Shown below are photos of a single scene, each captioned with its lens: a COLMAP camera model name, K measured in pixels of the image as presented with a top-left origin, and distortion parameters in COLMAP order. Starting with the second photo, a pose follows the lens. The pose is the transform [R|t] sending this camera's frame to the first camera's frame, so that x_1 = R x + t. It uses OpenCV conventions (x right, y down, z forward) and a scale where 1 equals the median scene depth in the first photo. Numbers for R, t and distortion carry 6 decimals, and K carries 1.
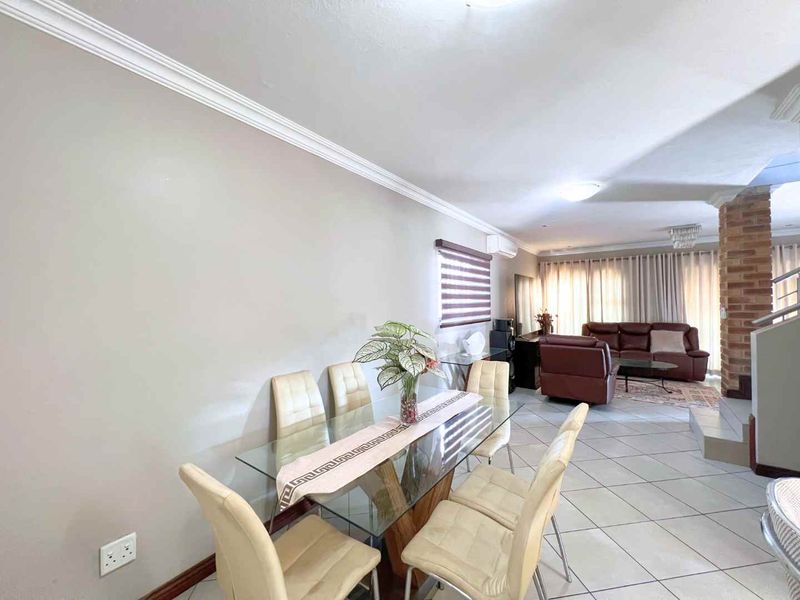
lens RADIAL K [[322.5, 0, 395.4], [0, 322.5, 297.0], [0, 0, 1]] dist [-0.000130, -0.000007]
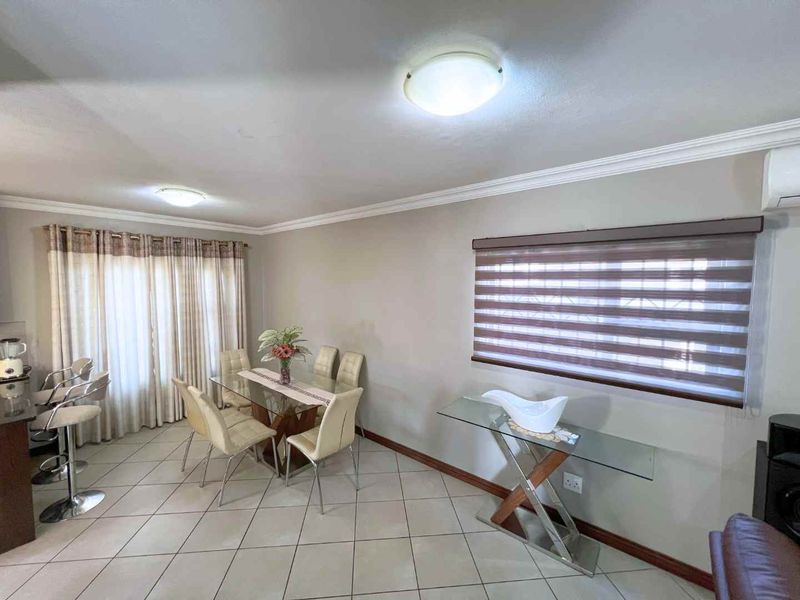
lens RADIAL K [[333.5, 0, 406.8], [0, 333.5, 306.0], [0, 0, 1]] dist [0.000807, 0.000178]
pose [[-0.042927, 0.085272, -0.995433, 0.869587], [0.002663, 0.996357, 0.085236, -0.090634], [0.999075, 0.001008, -0.042998, 0.852744]]
